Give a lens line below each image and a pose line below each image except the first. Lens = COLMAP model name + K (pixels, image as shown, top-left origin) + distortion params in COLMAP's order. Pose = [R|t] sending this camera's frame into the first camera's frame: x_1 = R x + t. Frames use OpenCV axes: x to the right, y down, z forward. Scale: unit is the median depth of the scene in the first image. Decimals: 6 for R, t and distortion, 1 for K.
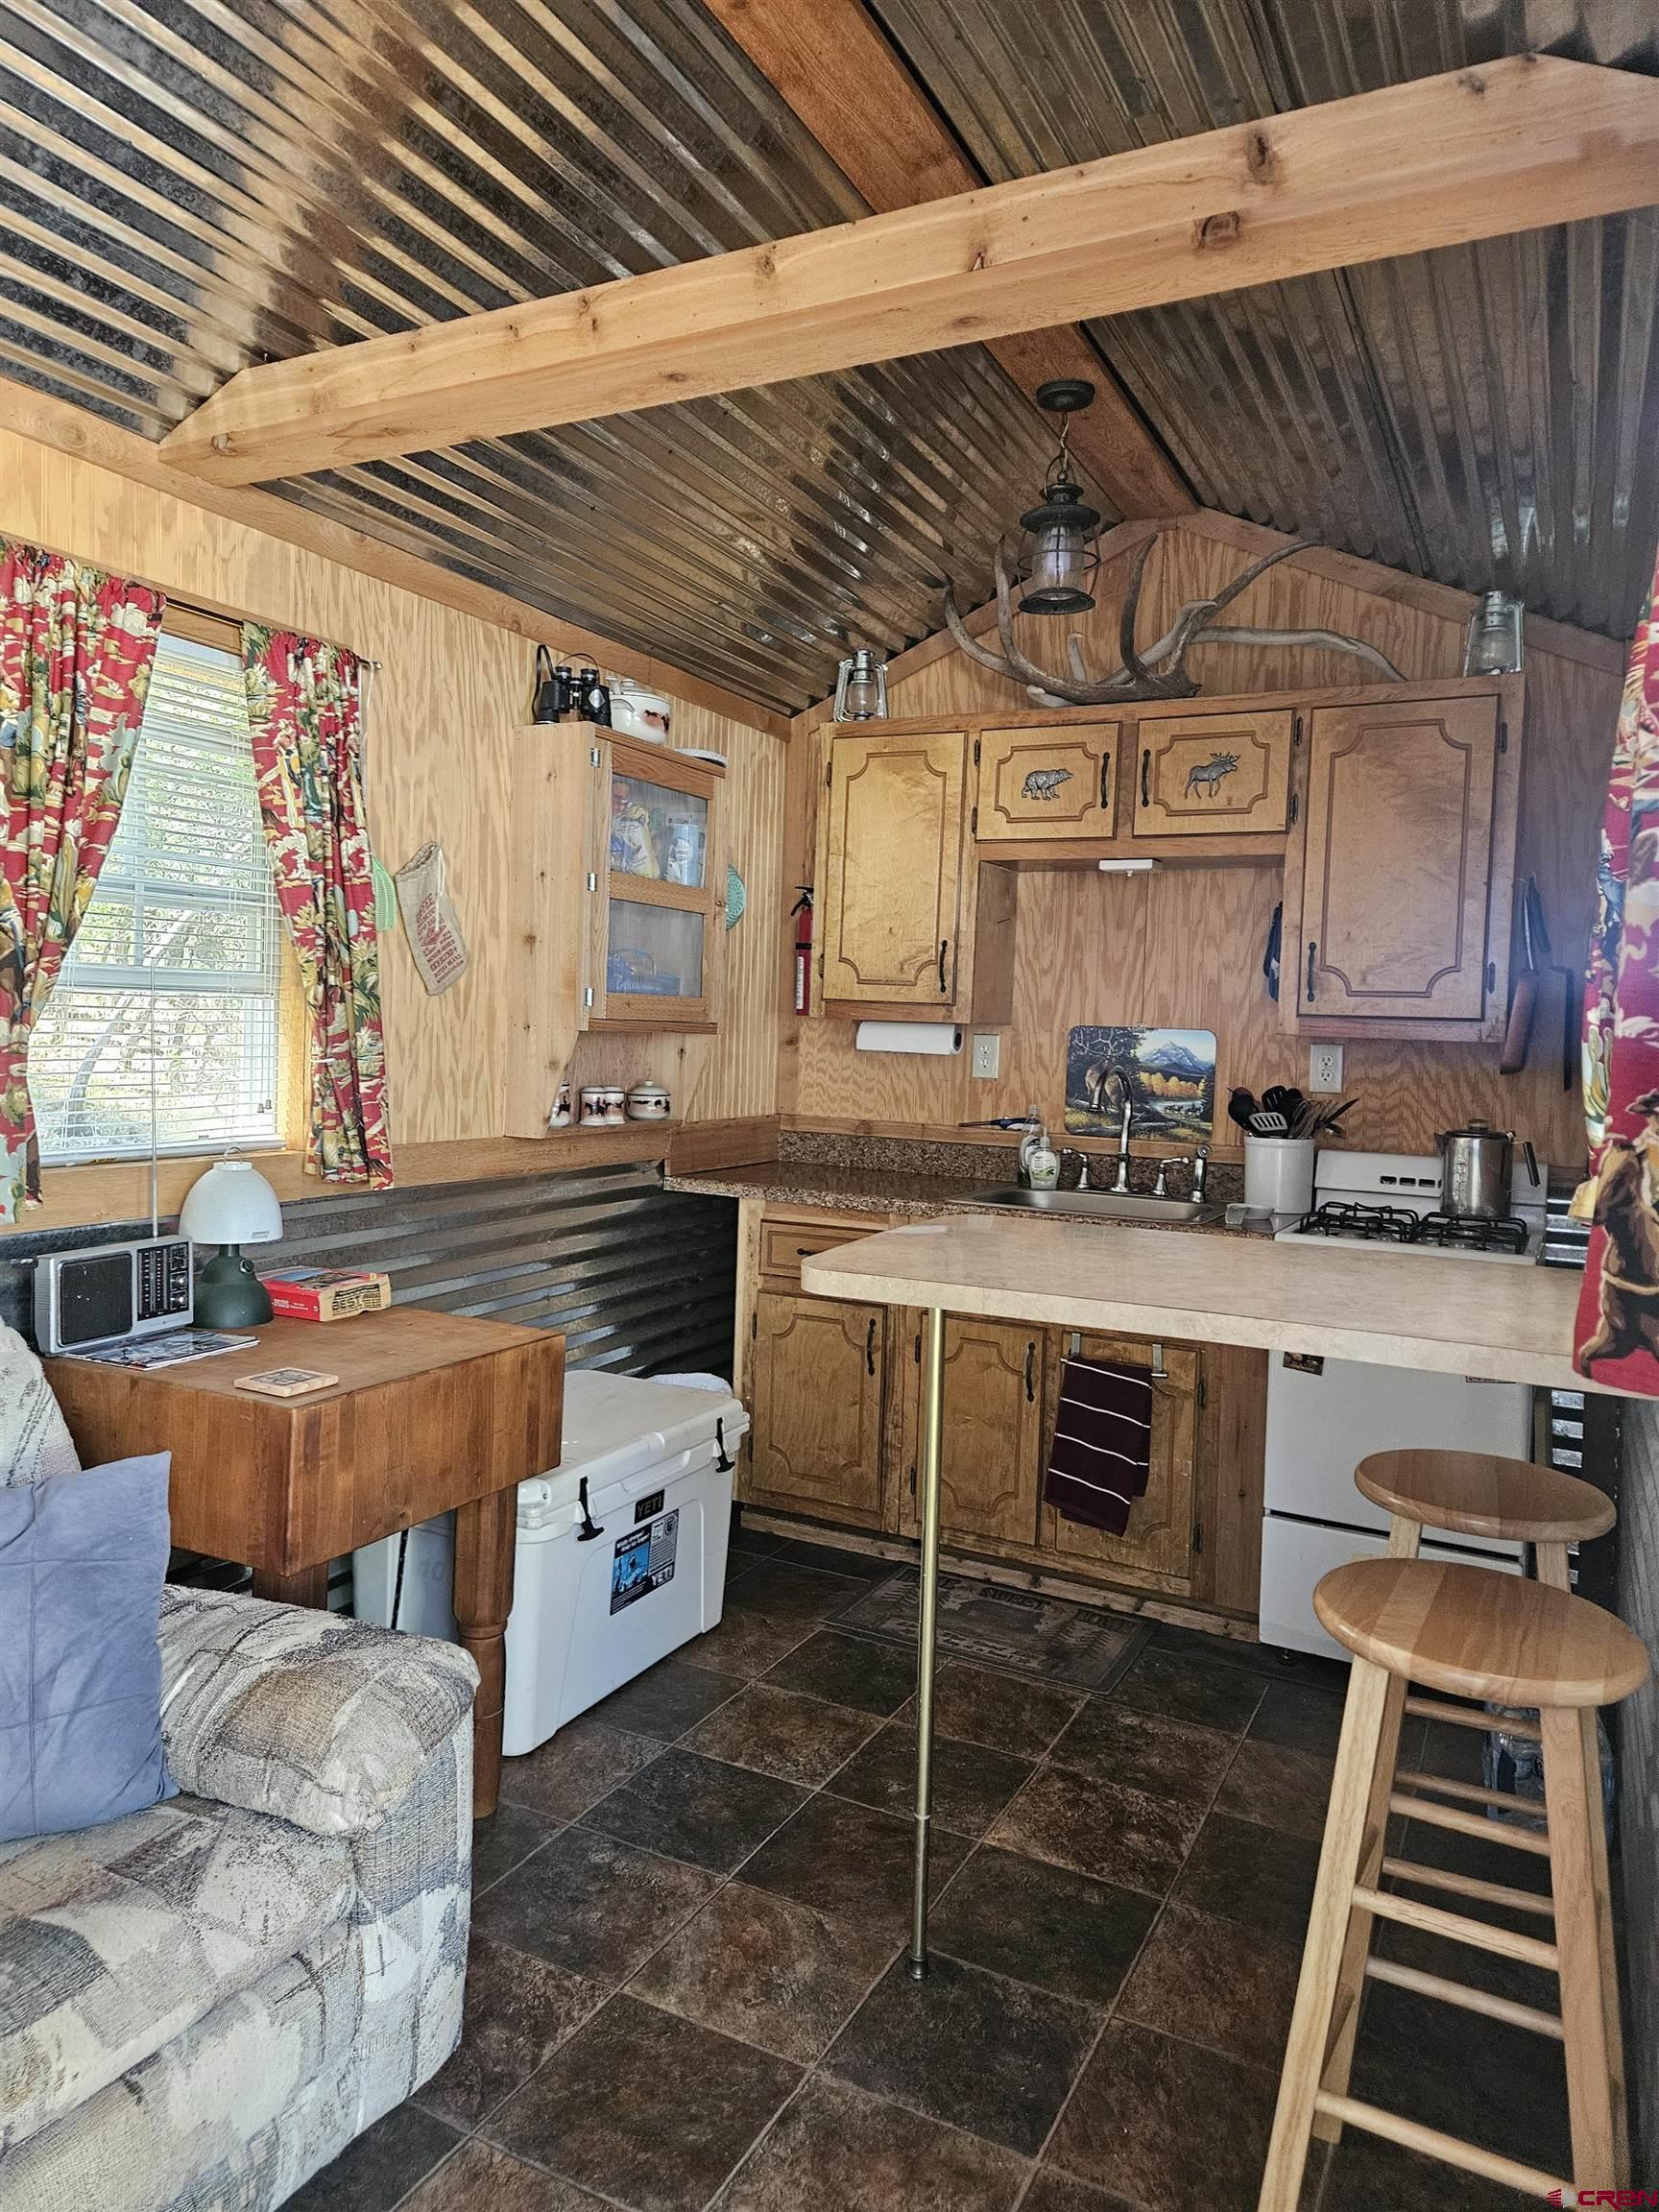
lens RADIAL K [[1467.3, 0, 795.0], [0, 1467.3, 1064.3], [0, 0, 1]] dist [0.080183, -0.066327]
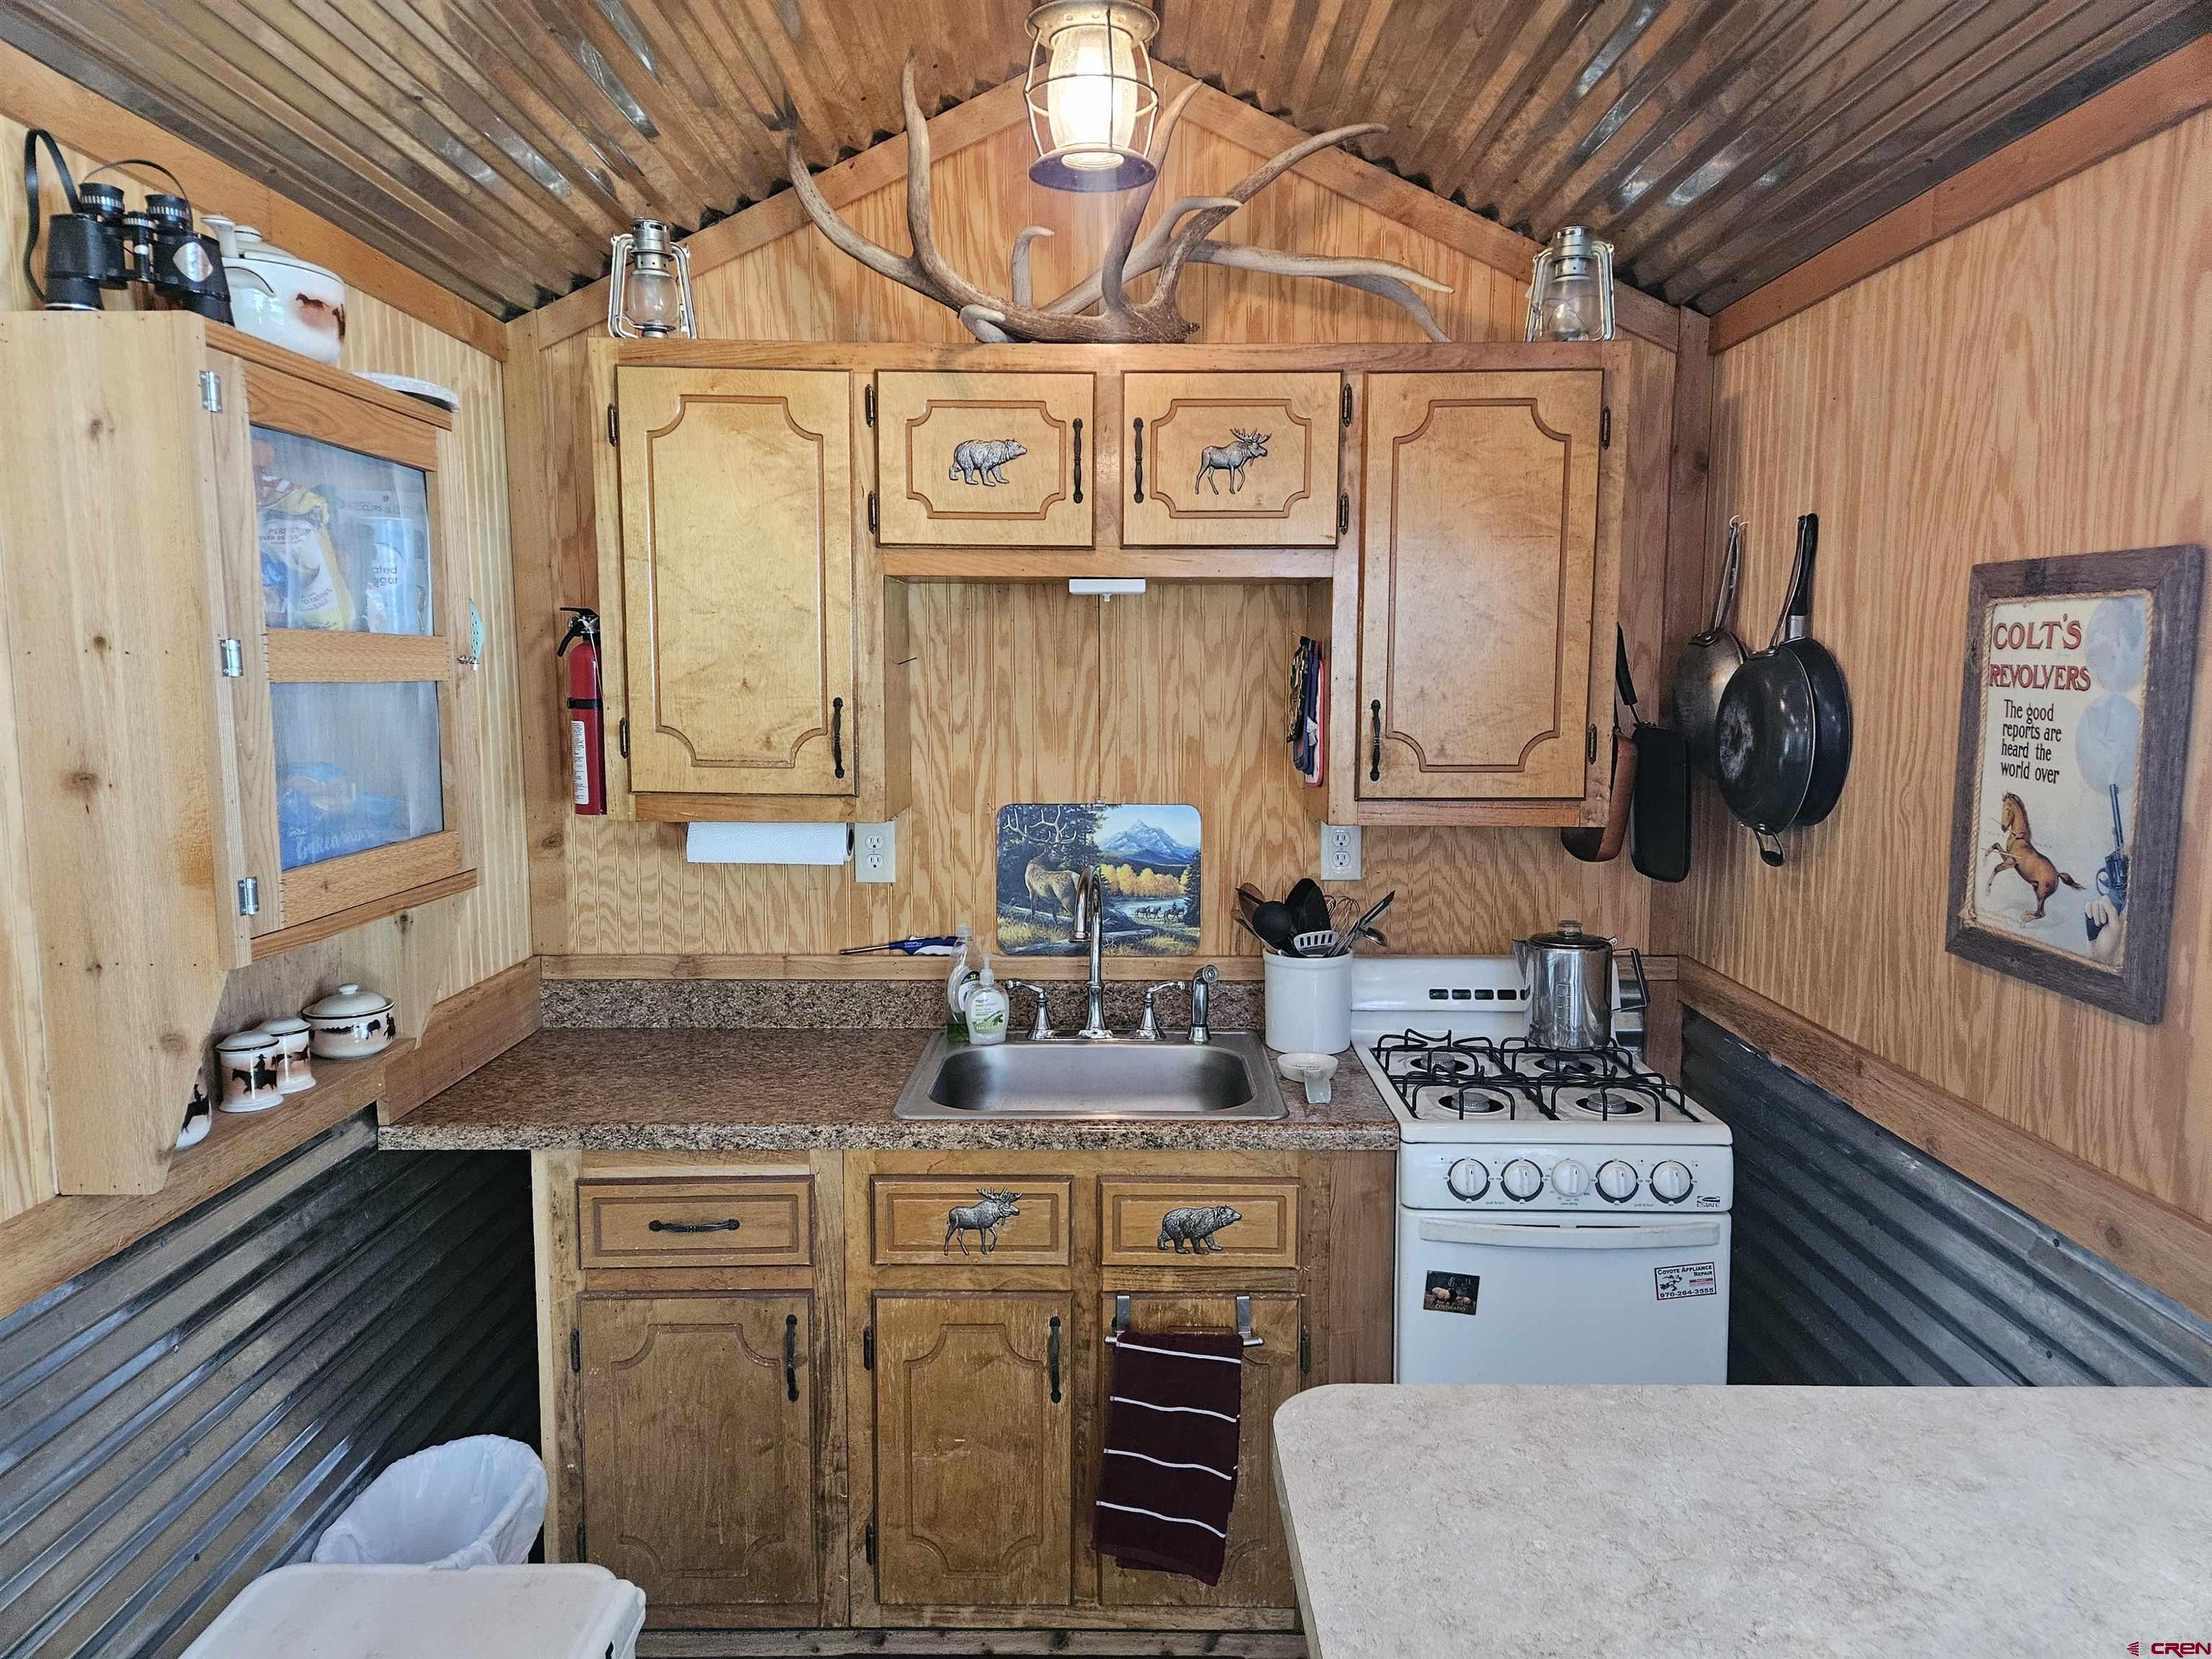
lens RADIAL K [[1467.3, 0, 1107.8], [0, 1467.3, 822.8], [0, 0, 1]] dist [0.080183, -0.066327]
pose [[0.886595, -0.084980, 0.454674, -0.109407], [0.044843, 0.994139, 0.098366, -0.104013], [-0.460368, -0.066822, 0.885210, 0.430130]]
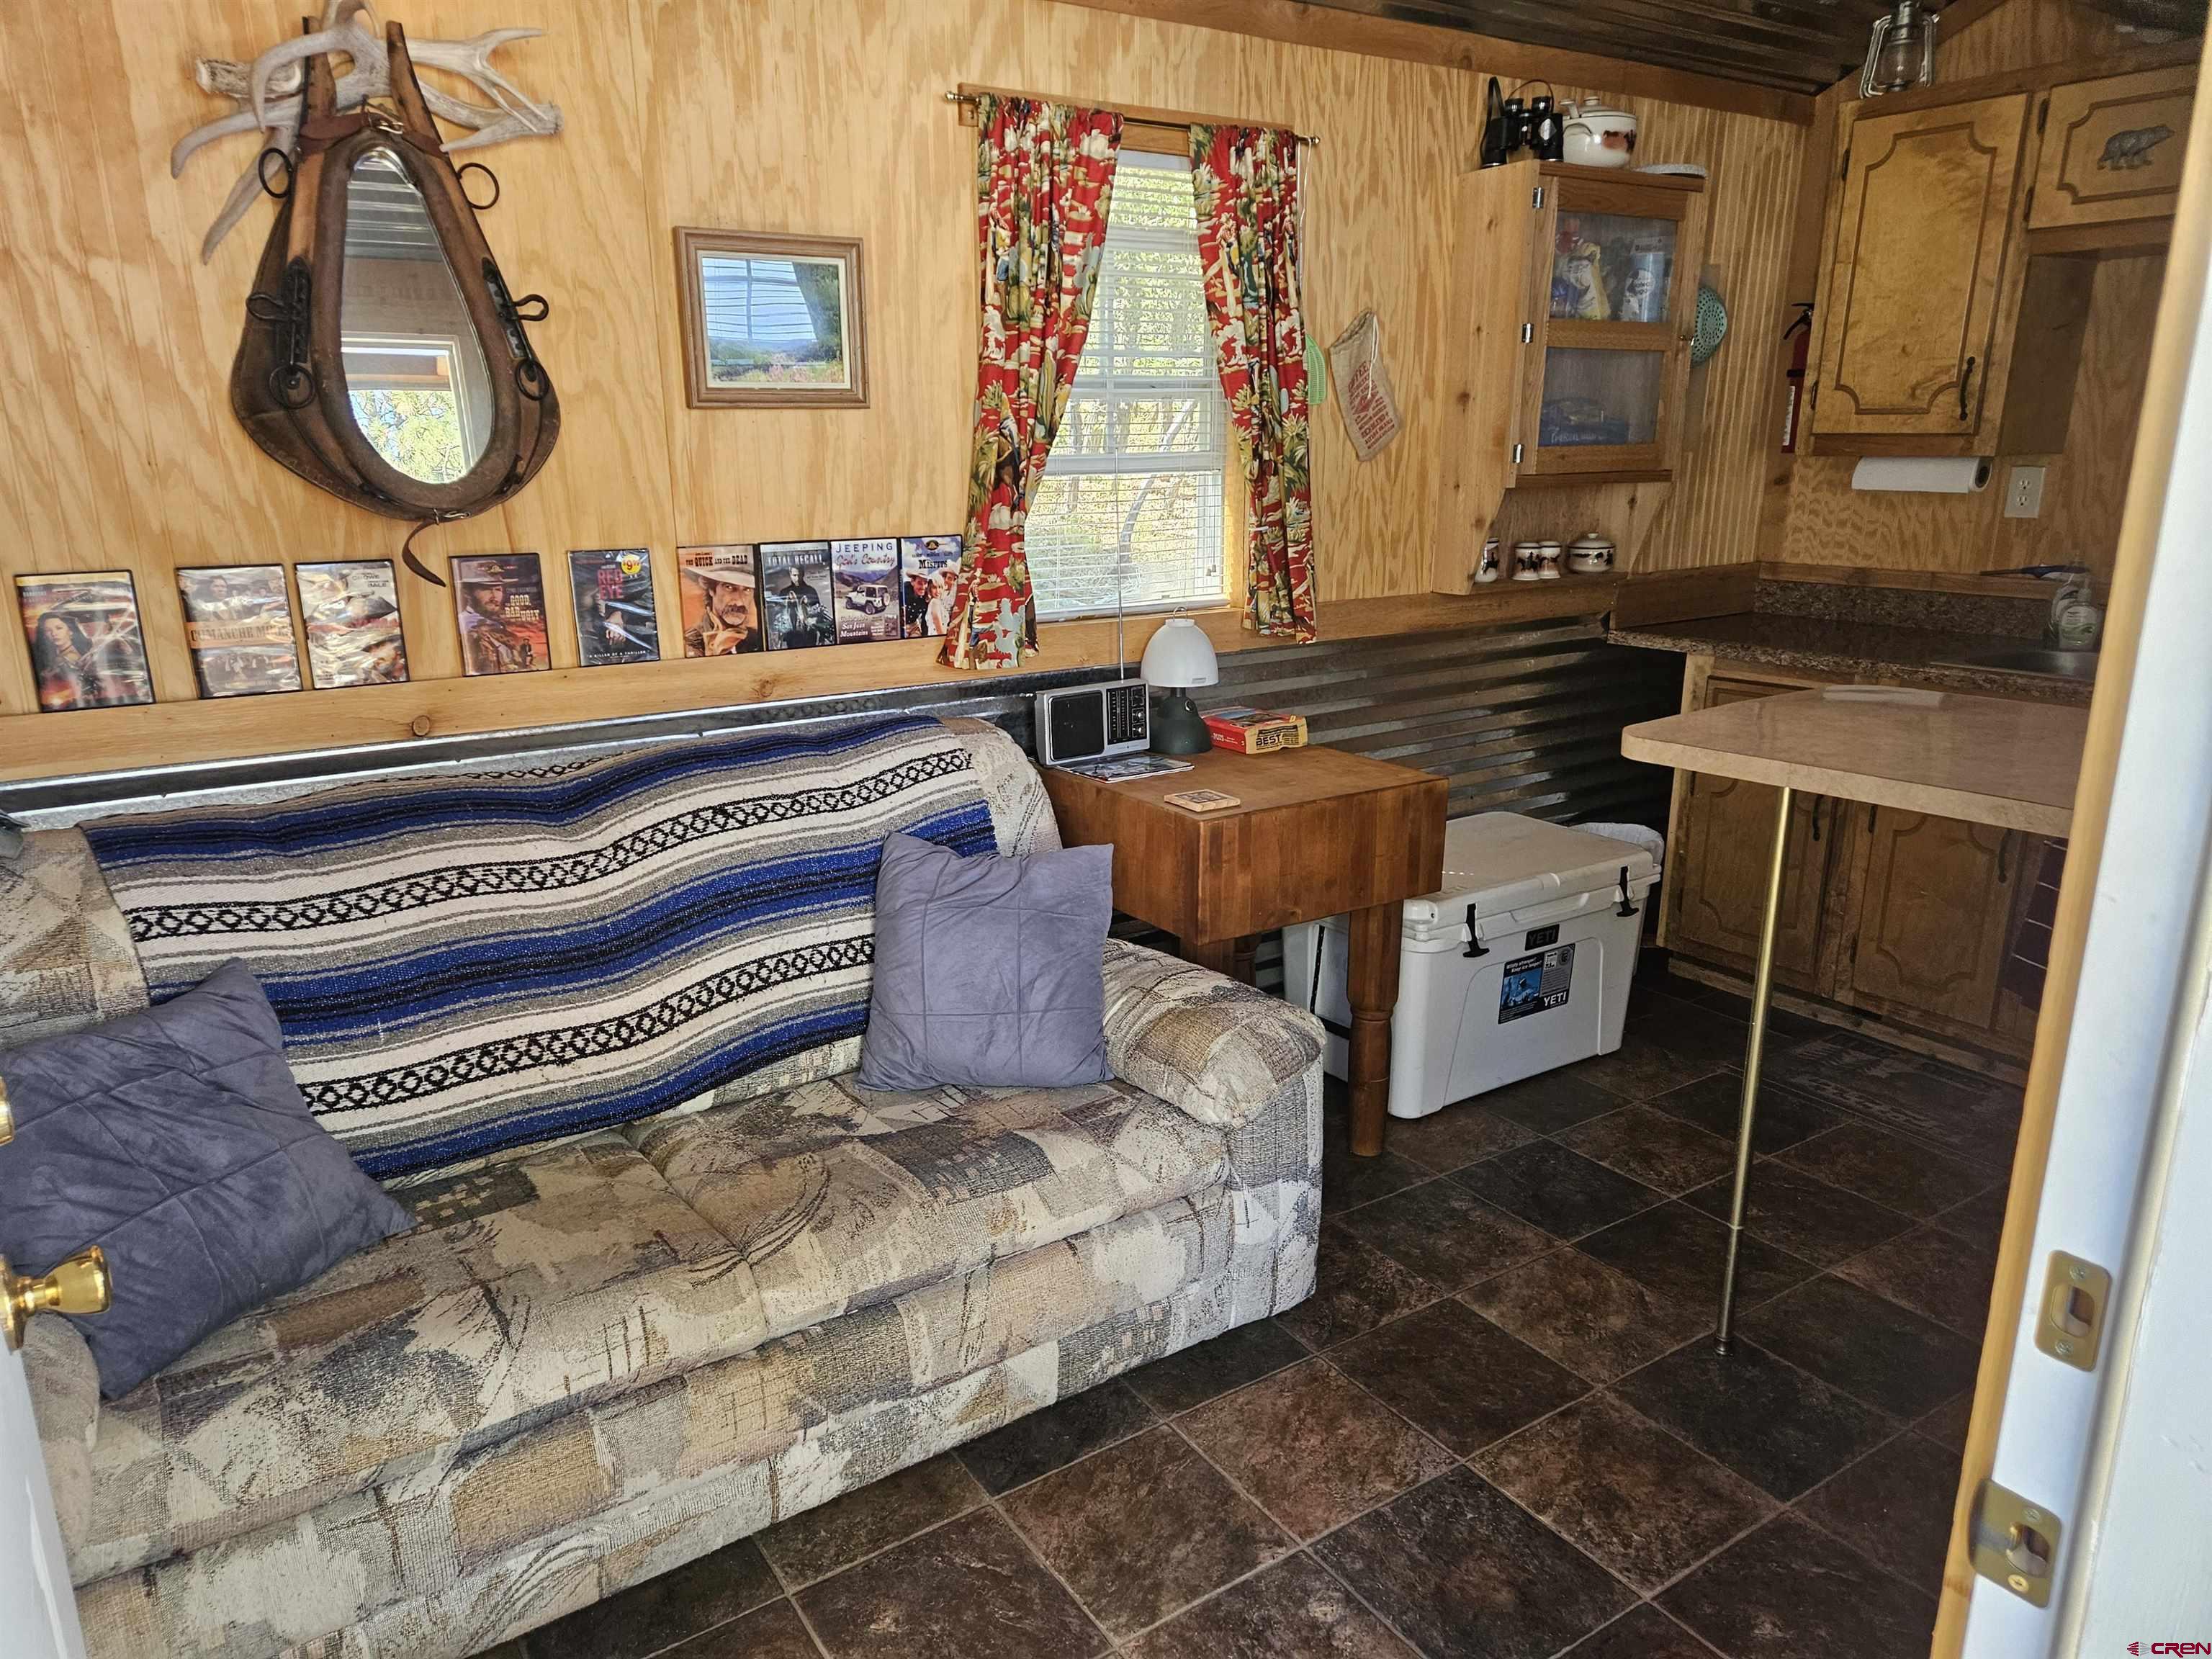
lens RADIAL K [[1459.1, 0, 1058.5], [0, 1459.1, 844.5], [0, 0, 1]] dist [0.083894, -0.066253]
pose [[0.871263, 0.088921, -0.482695, 0.098822], [0.025634, 0.973866, 0.225672, -0.021007], [0.490147, -0.208993, 0.846214, -0.075973]]
